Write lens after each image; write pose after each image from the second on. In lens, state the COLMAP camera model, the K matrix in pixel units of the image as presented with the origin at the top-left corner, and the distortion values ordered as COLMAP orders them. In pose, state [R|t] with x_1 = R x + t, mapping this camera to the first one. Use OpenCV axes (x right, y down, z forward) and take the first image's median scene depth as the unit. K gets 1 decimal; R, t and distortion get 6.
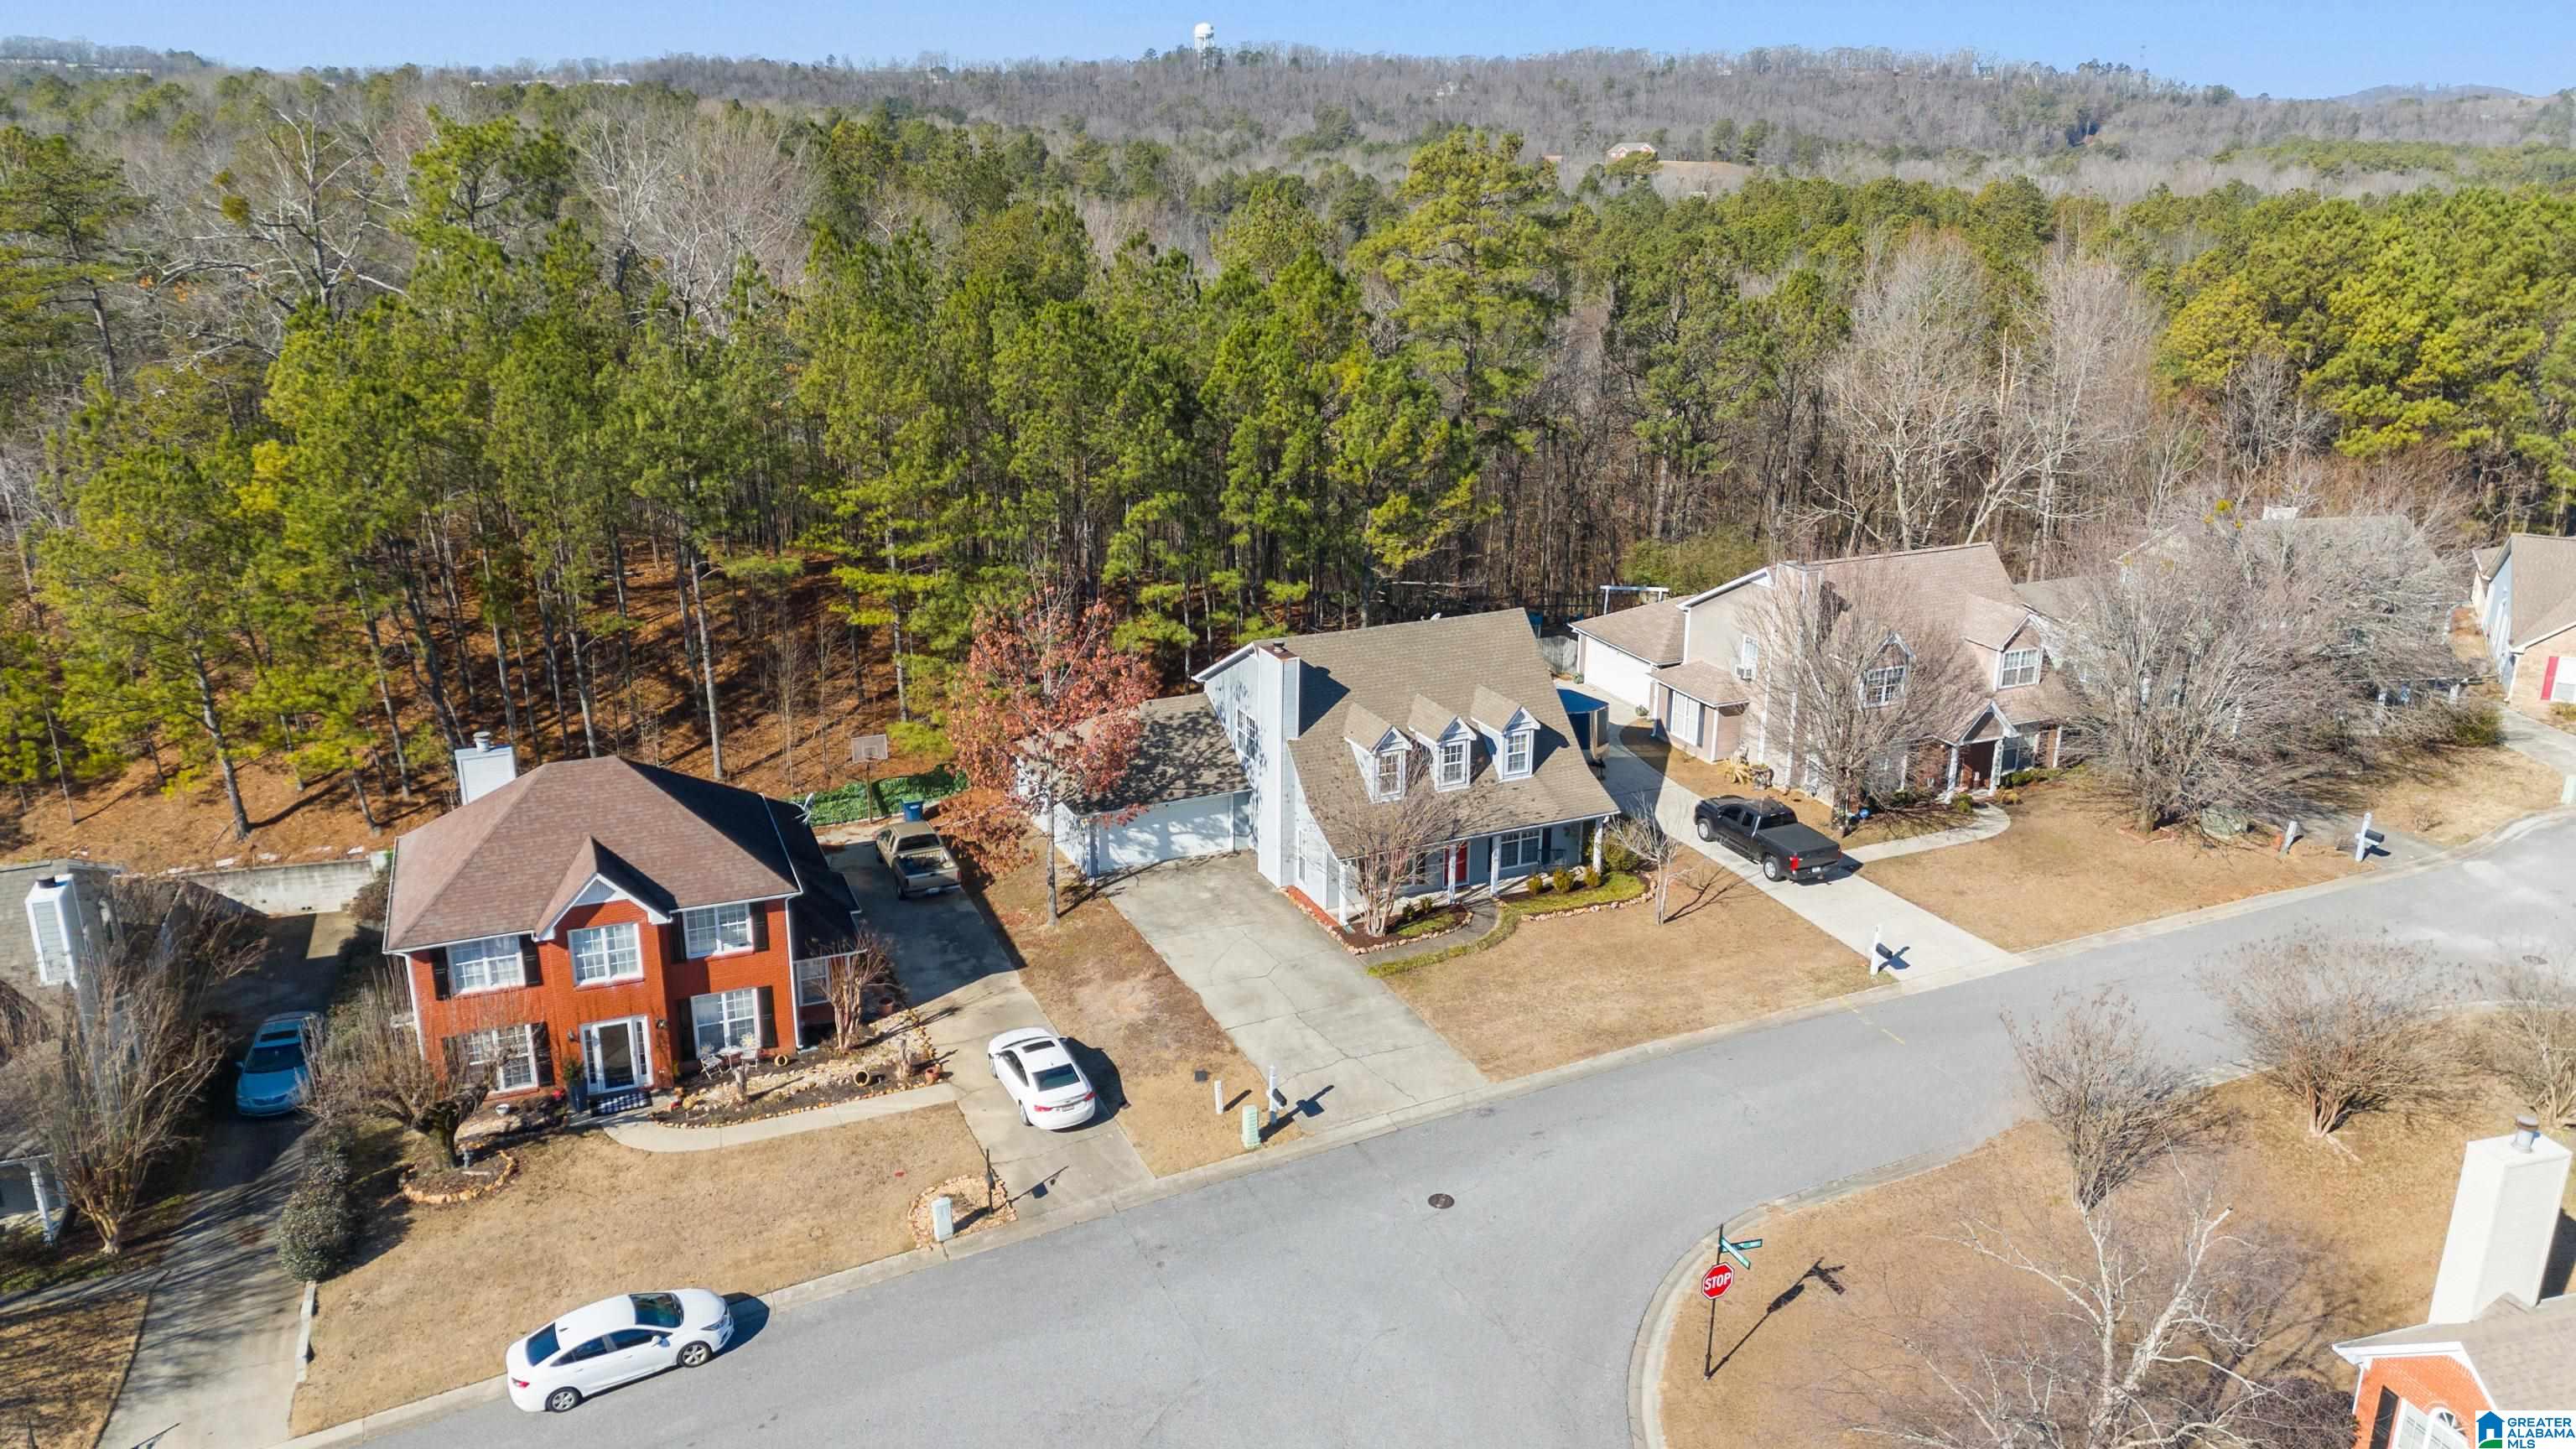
lens RADIAL K [[1836.3, 0, 1288.0], [0, 1836.3, 724.5], [0, 0, 1]] dist [0.008157, 0.004806]
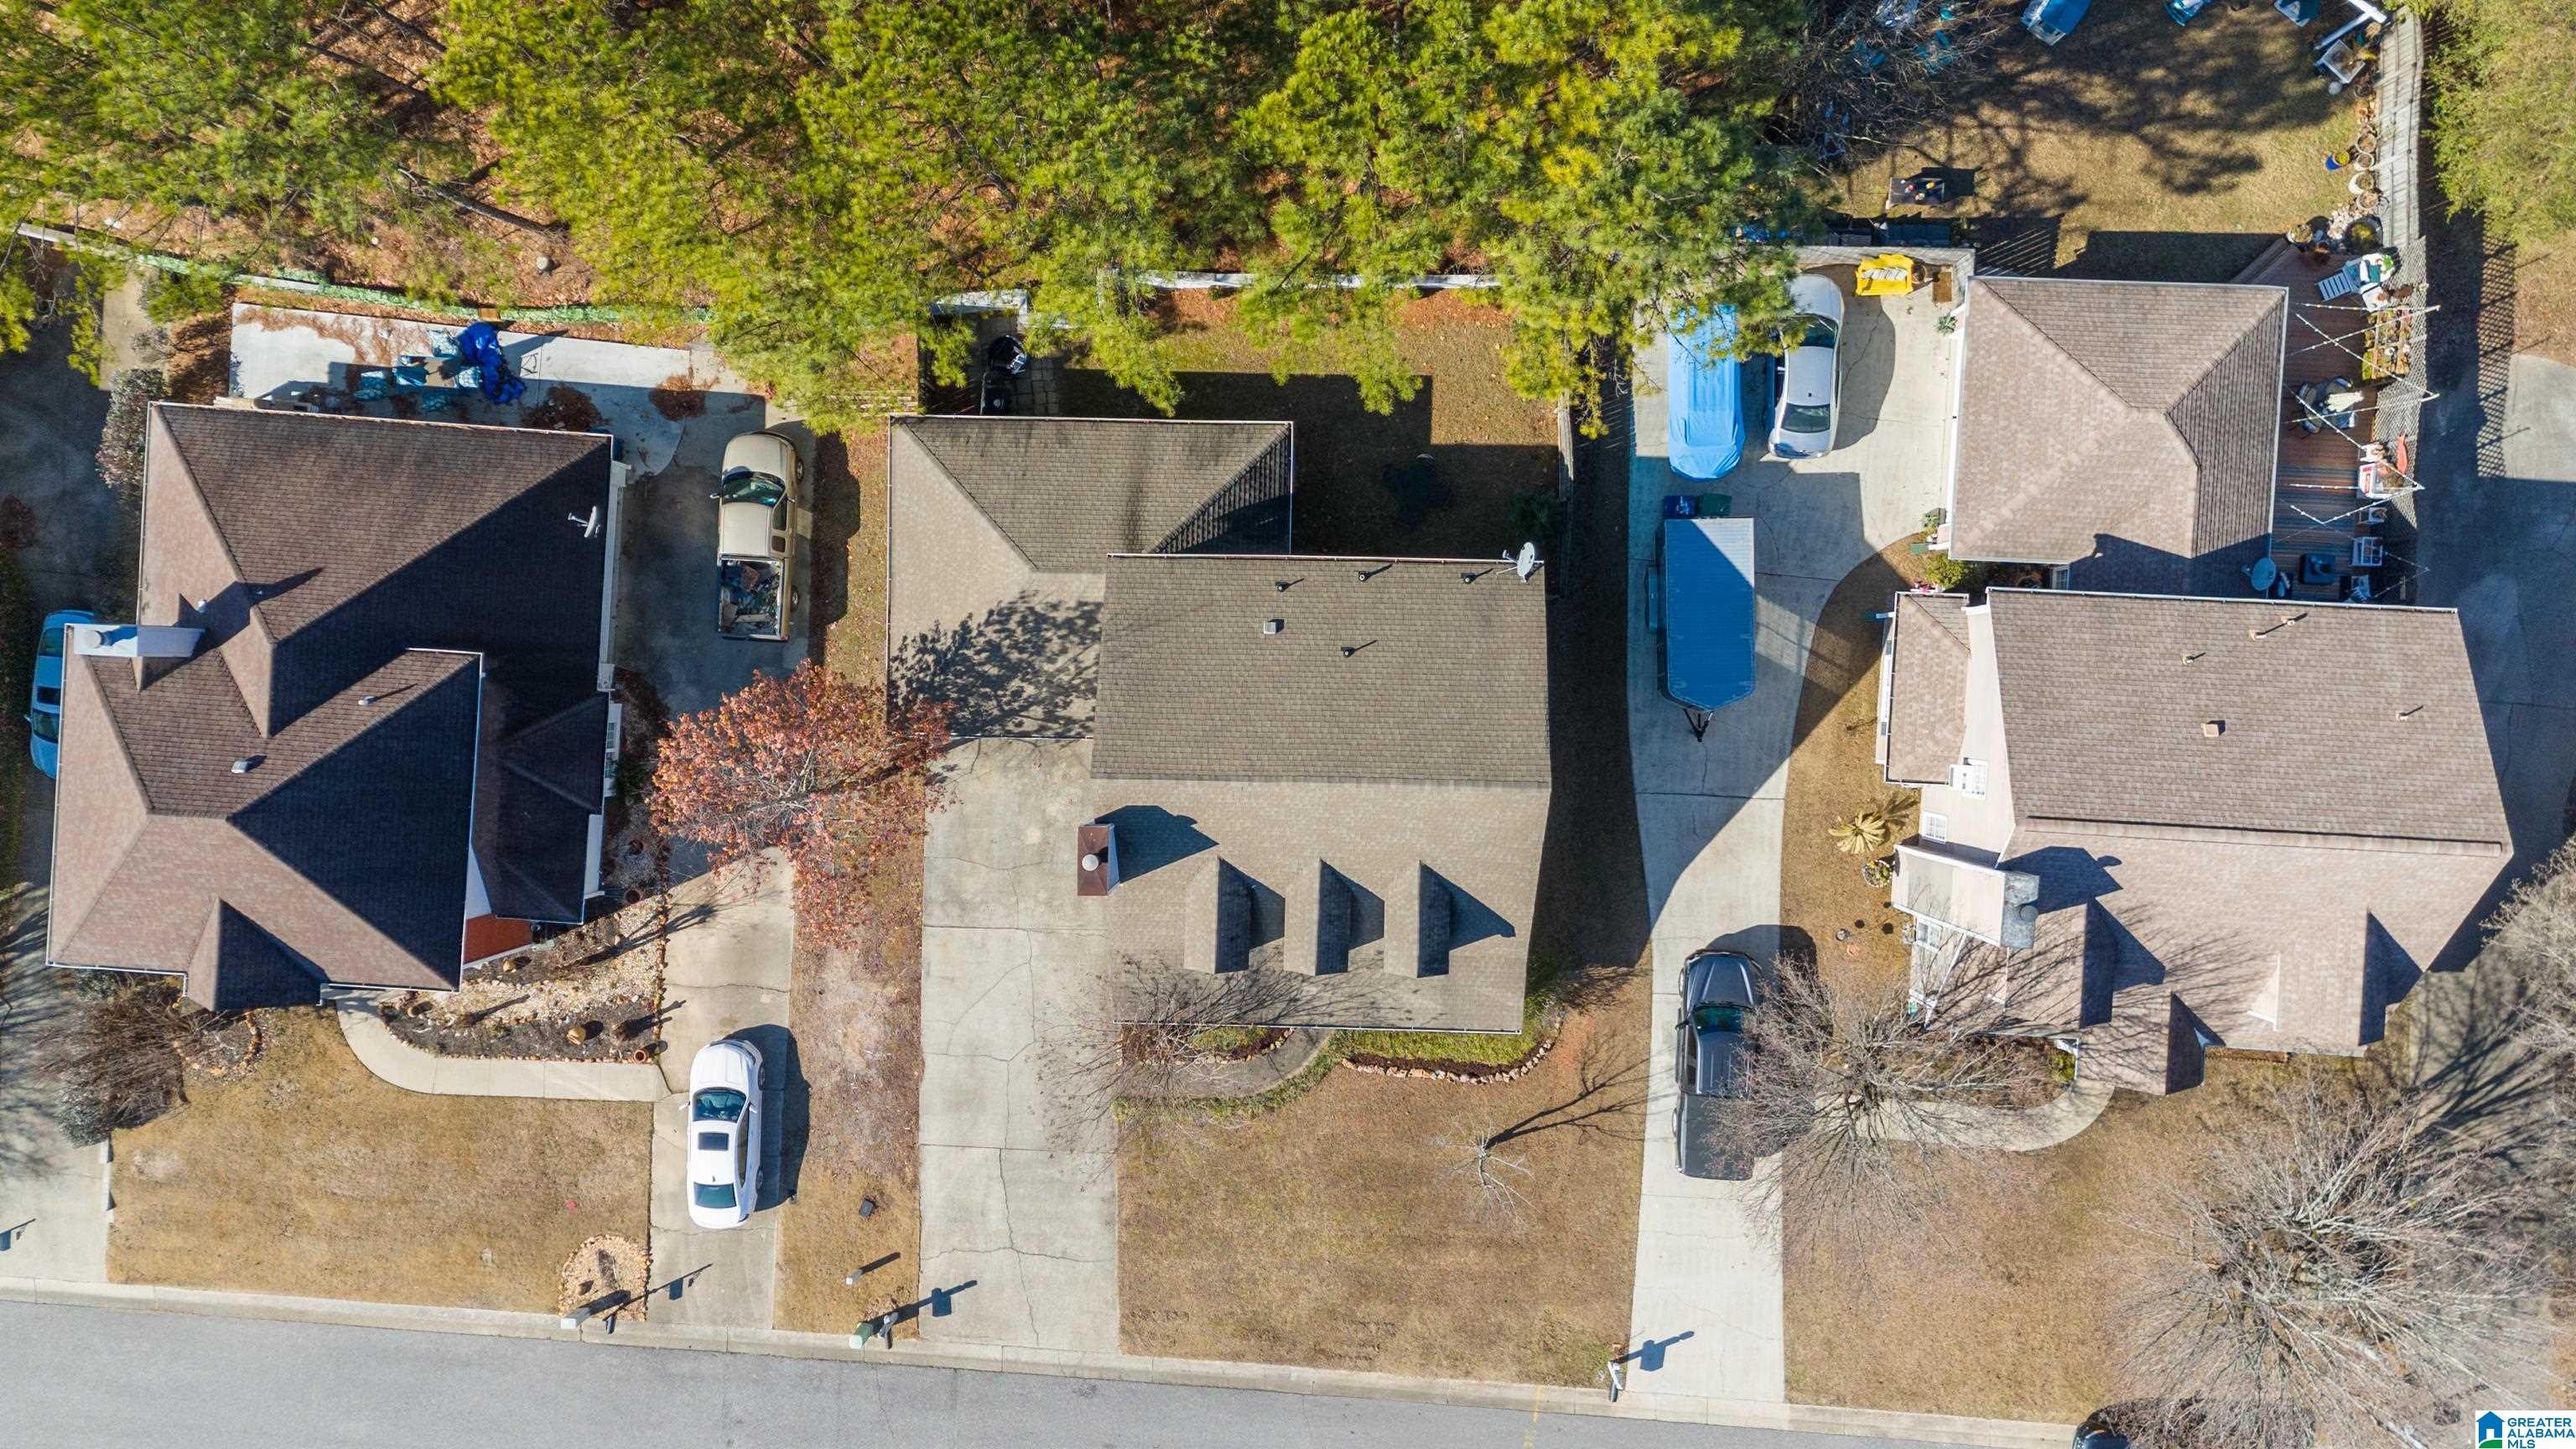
lens RADIAL K [[1836.3, 0, 1288.0], [0, 1836.3, 724.5], [0, 0, 1]] dist [0.008157, 0.004806]
pose [[0.897814, 0.439622, -0.025728, 0.062336], [-0.113144, 0.286739, 0.951304, -0.781250], [0.425591, -0.851183, 0.307179, 0.916351]]
